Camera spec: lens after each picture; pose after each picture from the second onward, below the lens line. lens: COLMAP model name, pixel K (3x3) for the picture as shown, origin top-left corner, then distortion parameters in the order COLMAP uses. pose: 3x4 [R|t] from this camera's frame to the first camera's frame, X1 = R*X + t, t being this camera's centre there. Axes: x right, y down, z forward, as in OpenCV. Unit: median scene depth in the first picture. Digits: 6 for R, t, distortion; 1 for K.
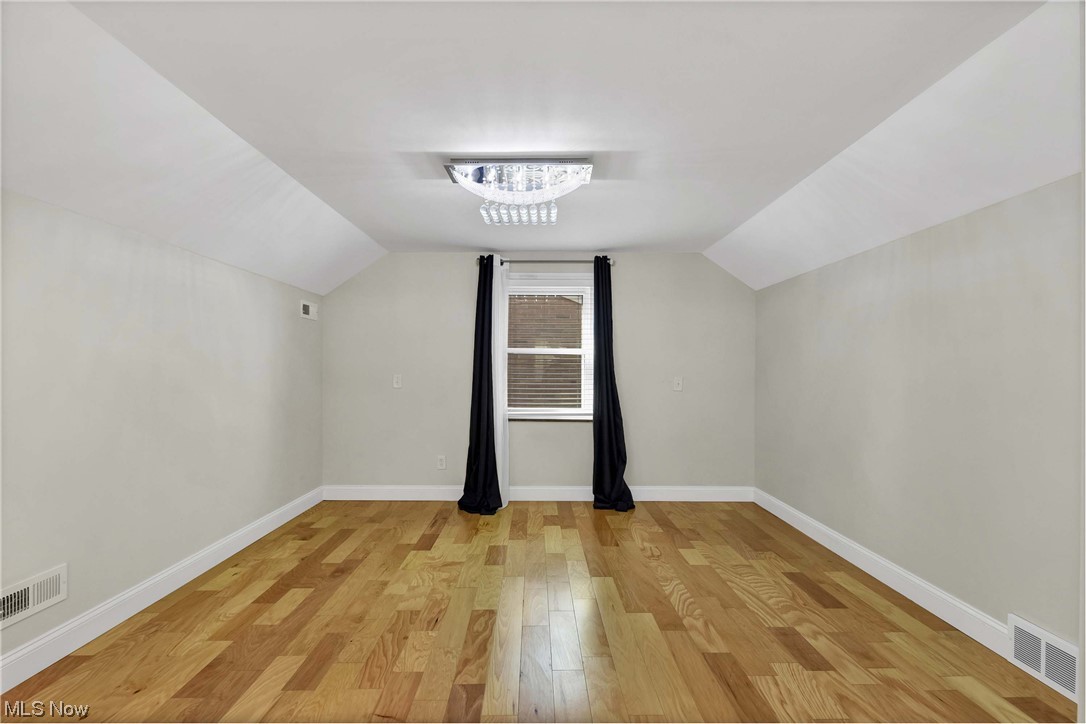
lens RADIAL K [[525.6, 0, 545.2], [0, 525.6, 369.8], [0, 0, 1]] dist [0.001678, 0.000135]
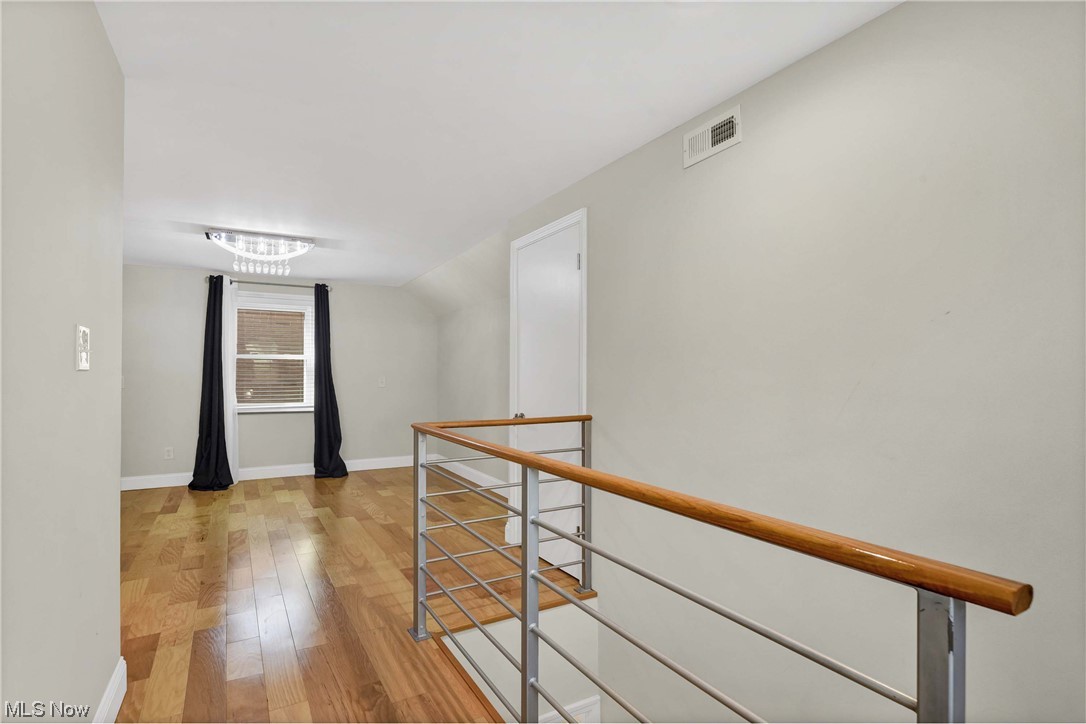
lens RADIAL K [[525.6, 0, 545.2], [0, 525.6, 369.8], [0, 0, 1]] dist [0.001678, 0.000135]
pose [[0.873025, -0.000117, 0.487676, -0.043683], [0.001924, 0.999993, -0.003204, 0.000429], [-0.487672, 0.003735, 0.873019, -0.408324]]
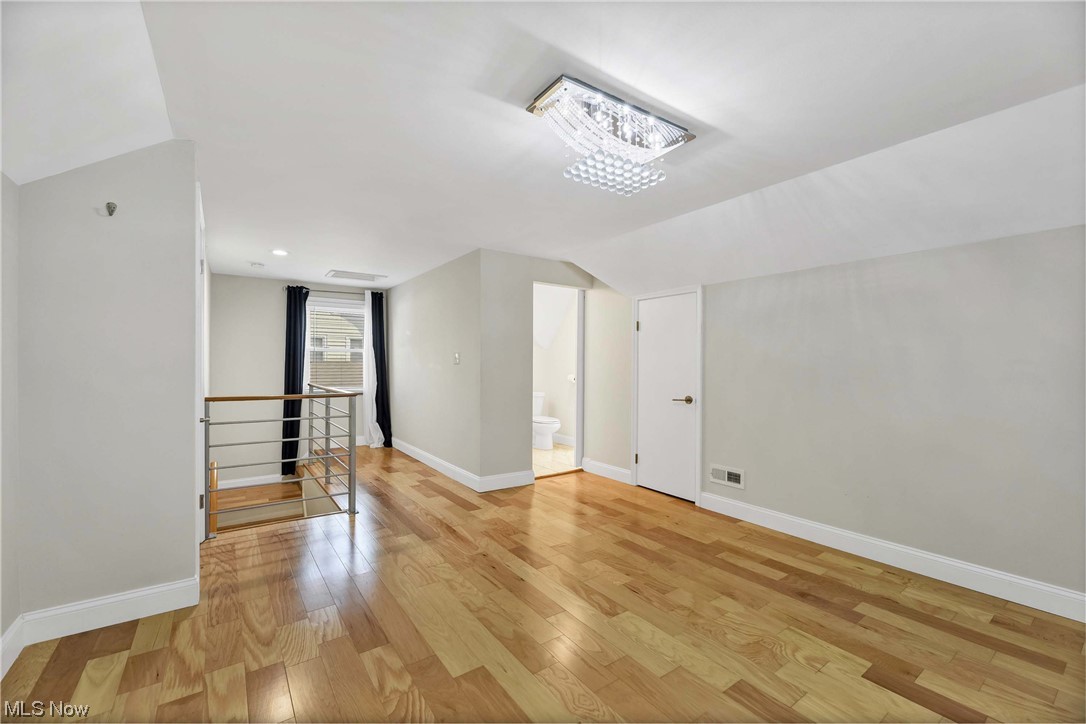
lens RADIAL K [[459.8, 0, 559.3], [0, 459.8, 367.2], [0, 0, 1]] dist [0.000076, 0.000046]
pose [[-0.819144, -0.005079, -0.573566, 0.246444], [-0.006294, 0.999980, 0.000135, 0.003187], [0.573554, 0.003720, -0.819159, 0.870961]]
